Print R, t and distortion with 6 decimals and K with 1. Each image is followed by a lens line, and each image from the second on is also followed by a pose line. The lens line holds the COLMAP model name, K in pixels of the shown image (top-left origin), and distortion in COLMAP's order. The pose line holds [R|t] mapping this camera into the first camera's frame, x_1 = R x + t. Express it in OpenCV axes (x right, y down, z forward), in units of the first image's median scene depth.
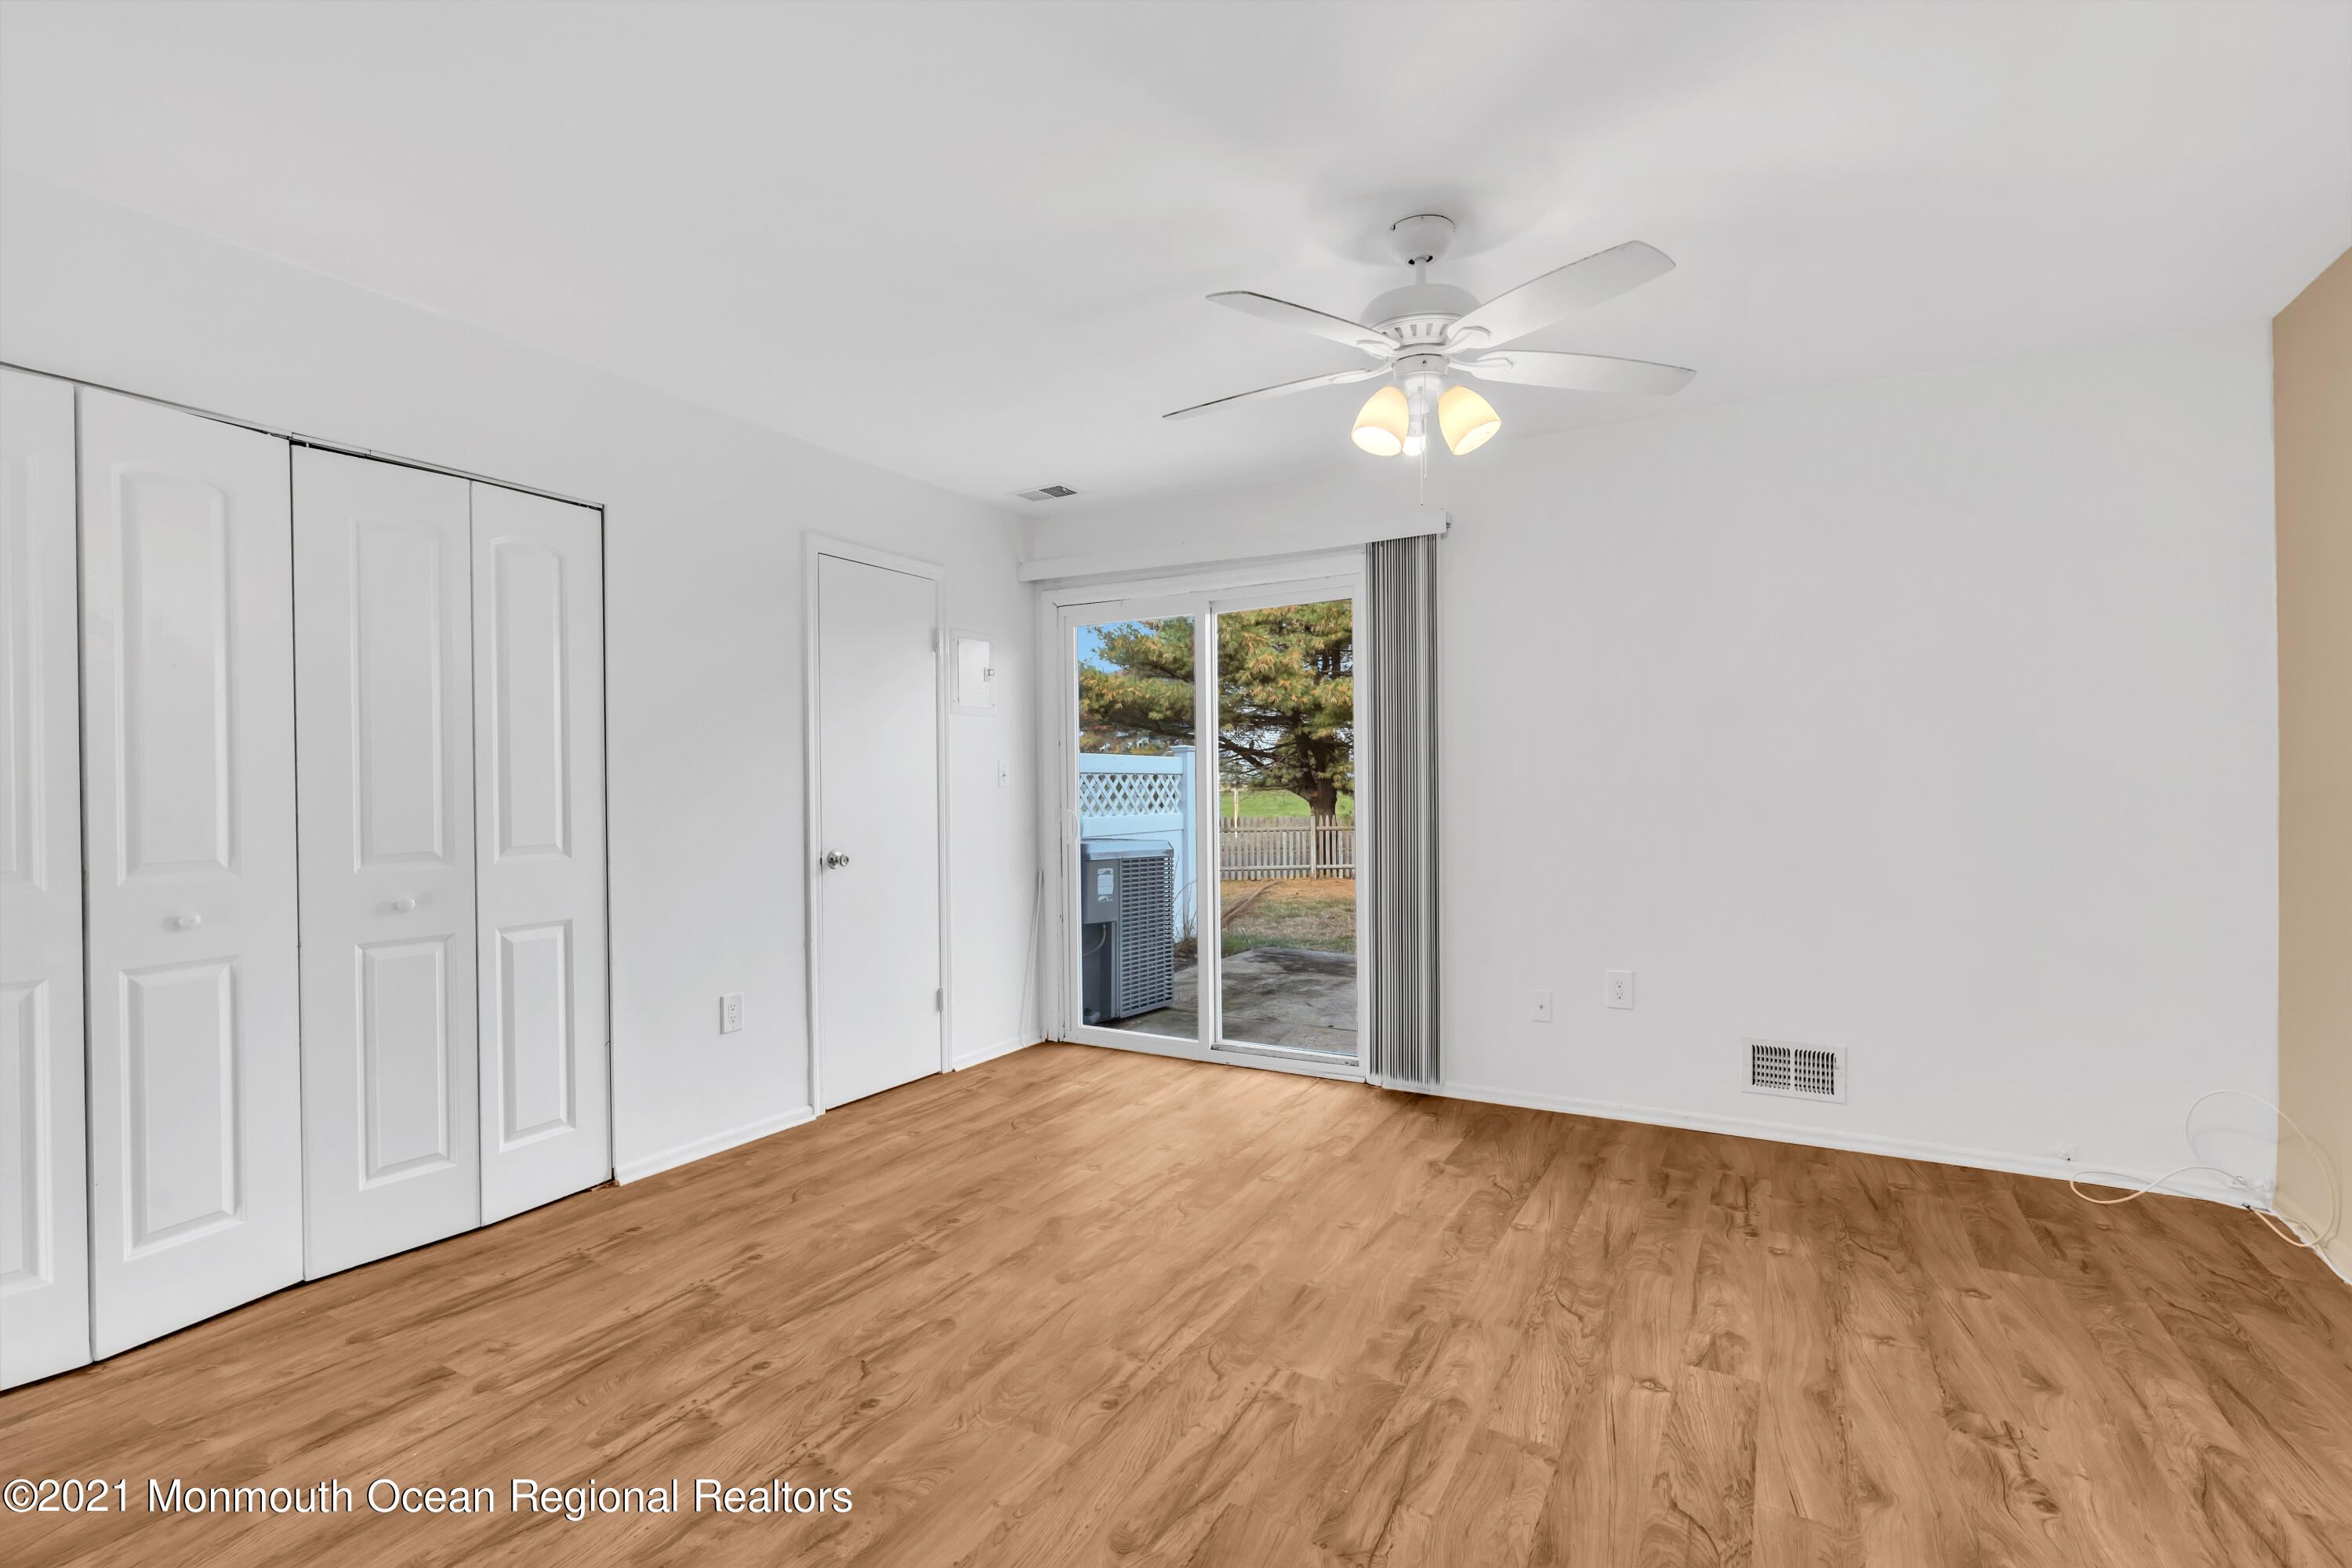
lens RADIAL K [[1064.1, 0, 1189.3], [0, 1064.1, 786.9], [0, 0, 1]] dist [-0.007211, 0.001053]
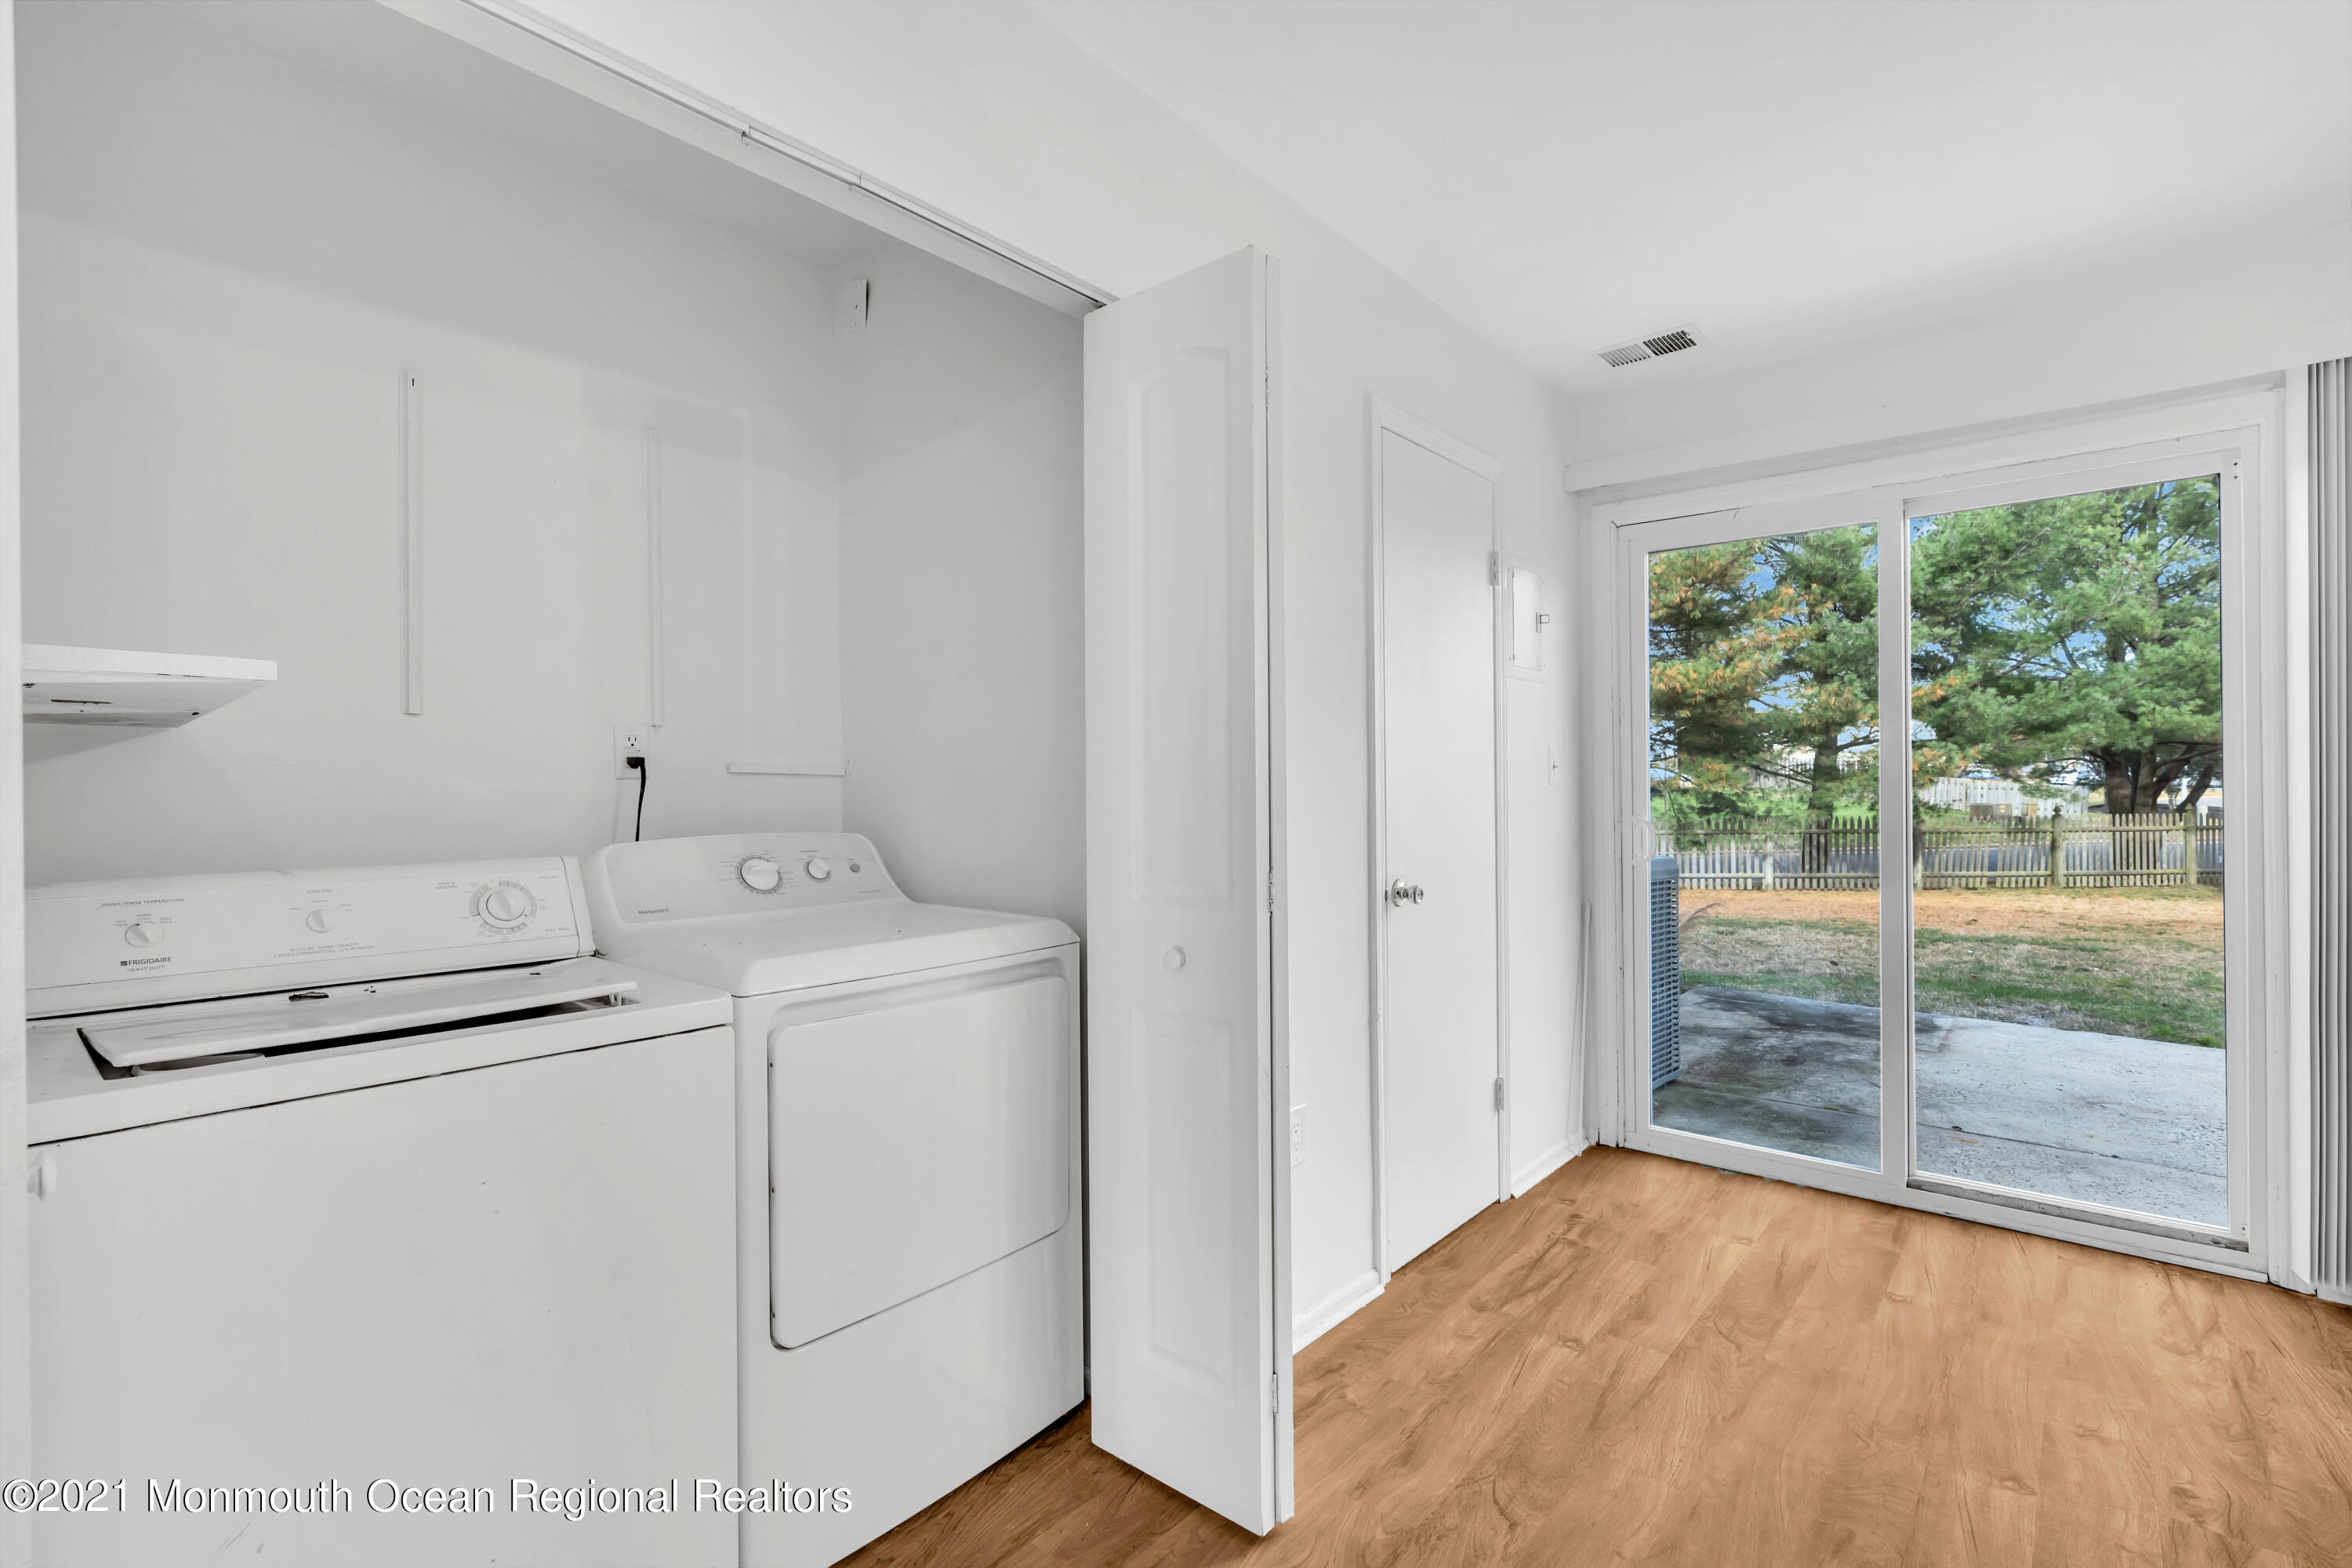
lens RADIAL K [[1064.1, 0, 1189.3], [0, 1064.1, 786.9], [0, 0, 1]] dist [-0.007211, 0.001053]
pose [[0.981550, 0.003605, -0.191170, -0.274384], [-0.003329, 0.999993, 0.001760, 0.001722], [0.191175, -0.001091, 0.981555, 0.267146]]
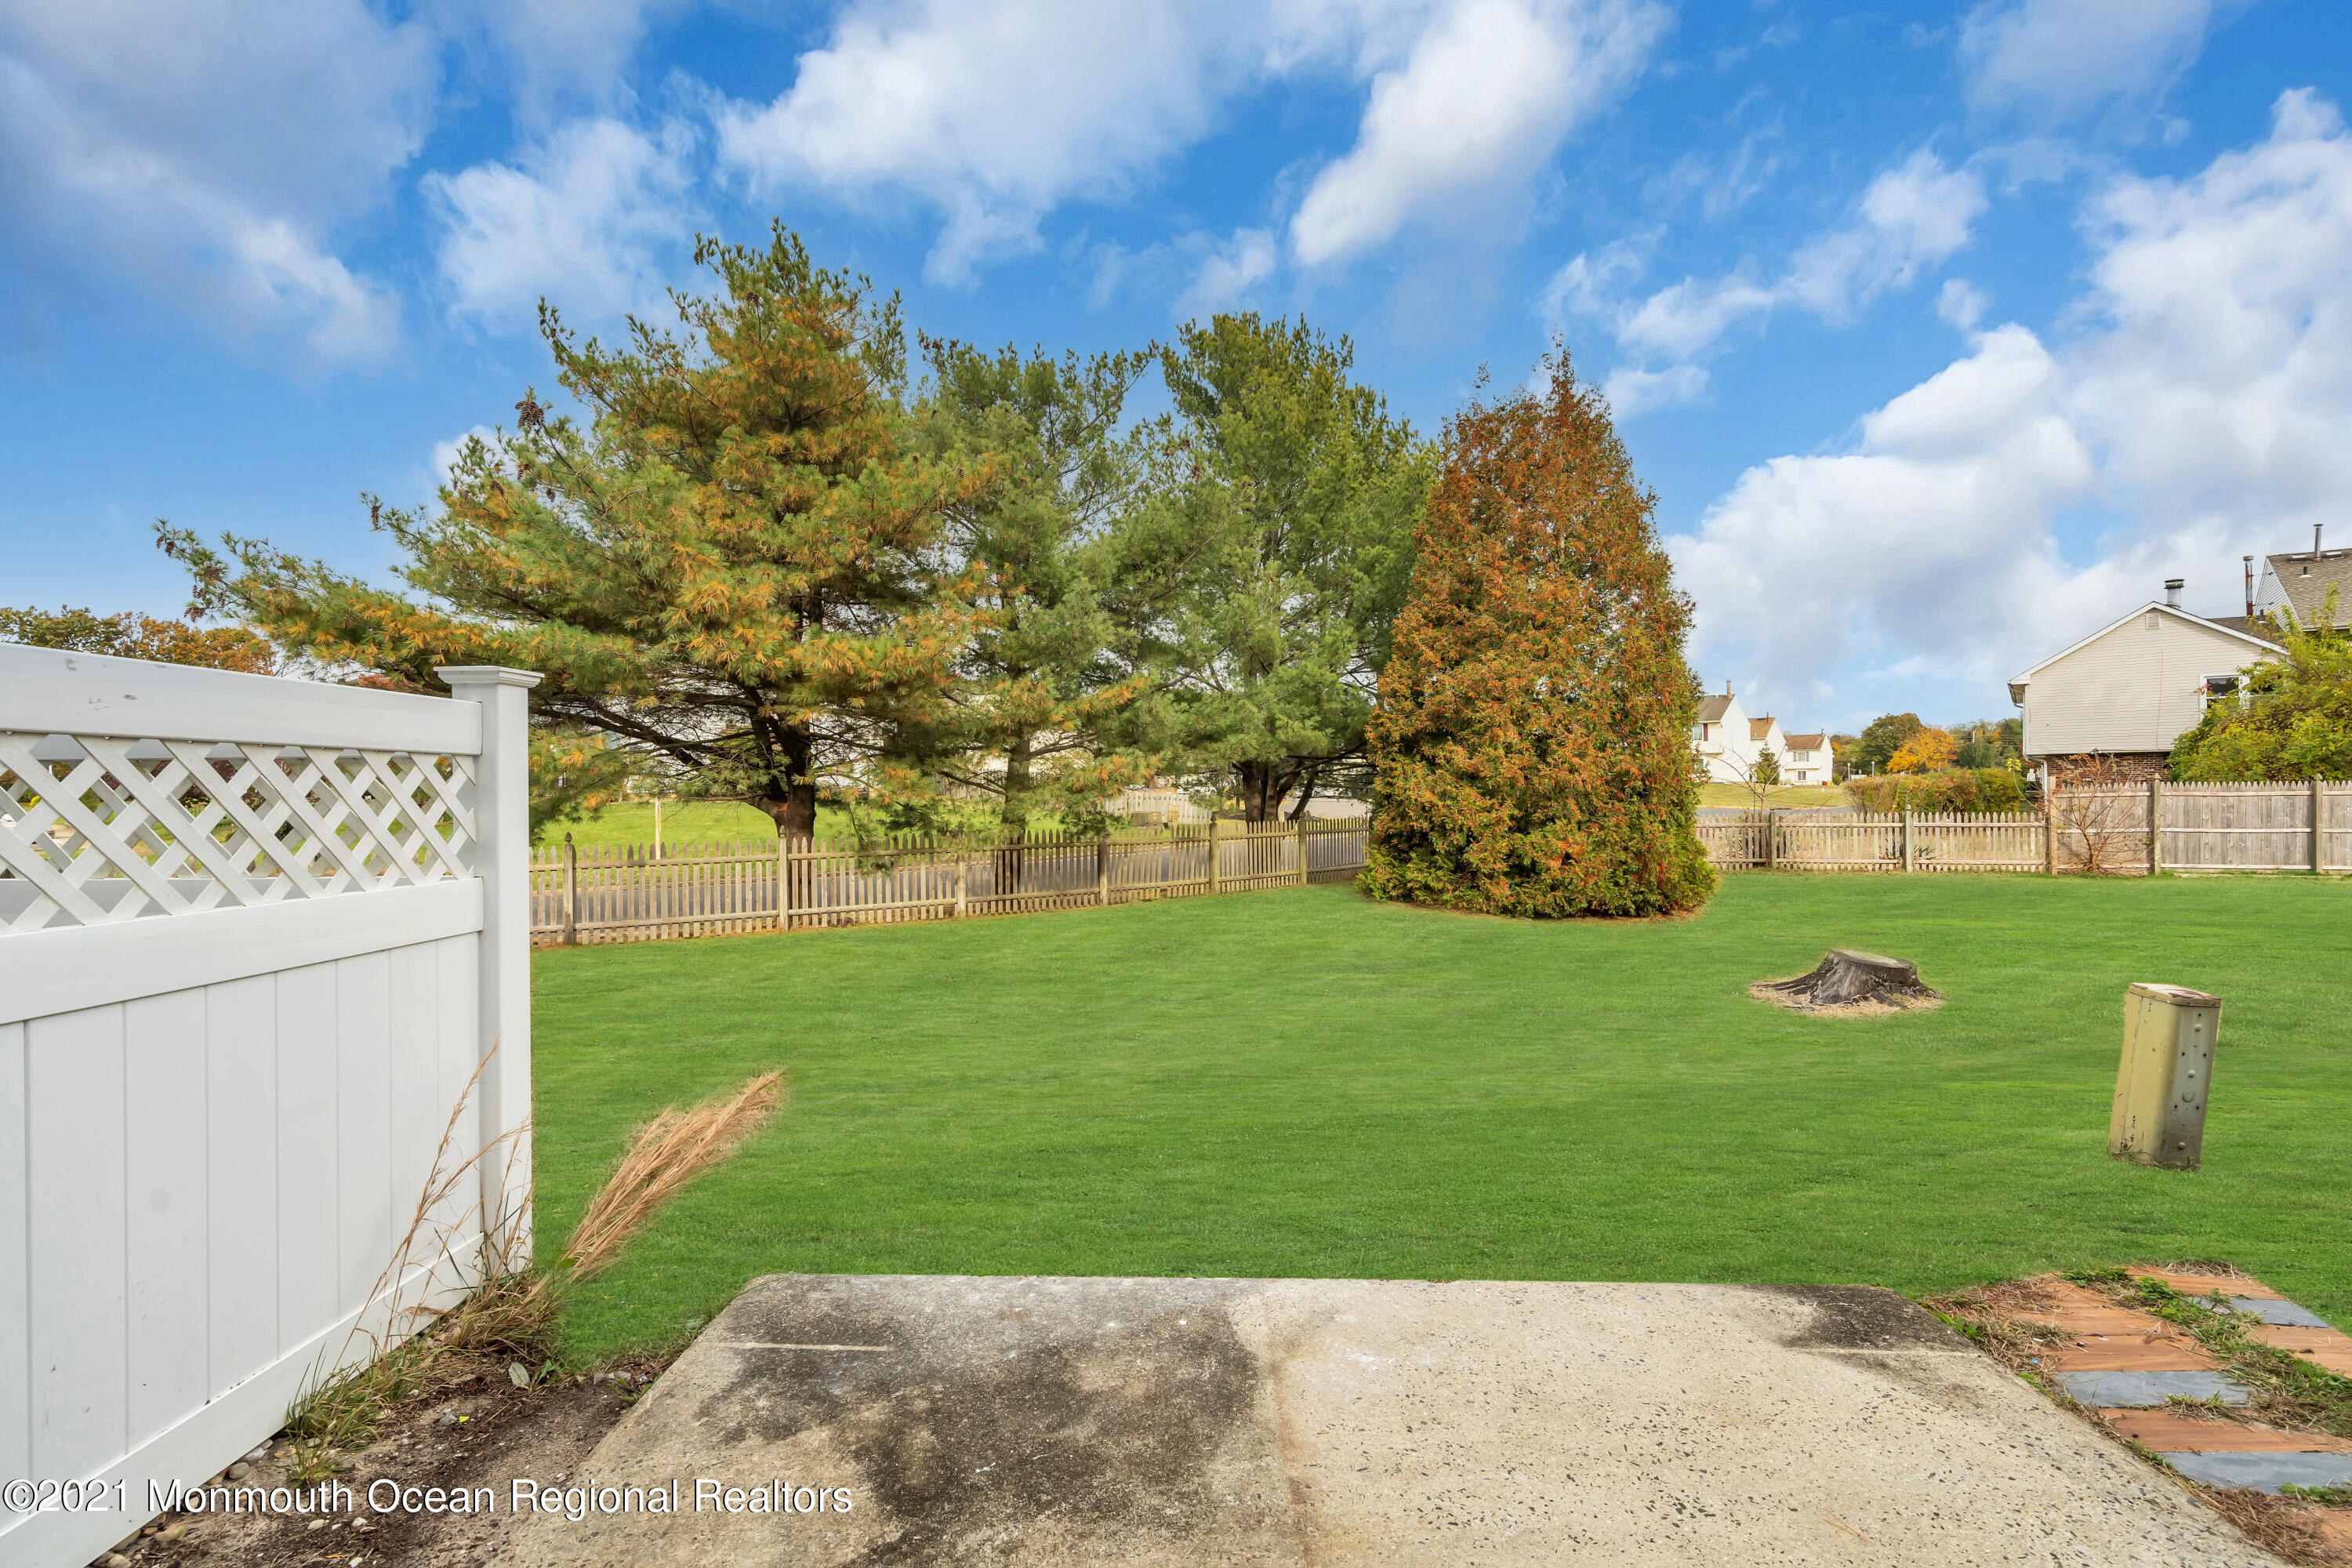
lens RADIAL K [[1064.1, 0, 1189.3], [0, 1064.1, 786.9], [0, 0, 1]] dist [-0.007211, 0.001053]
pose [[0.873539, 0.004791, 0.486731, 0.047033], [0.000005, 0.999951, -0.009851, 0.000731], [-0.486754, 0.008608, 0.873496, 1.167698]]
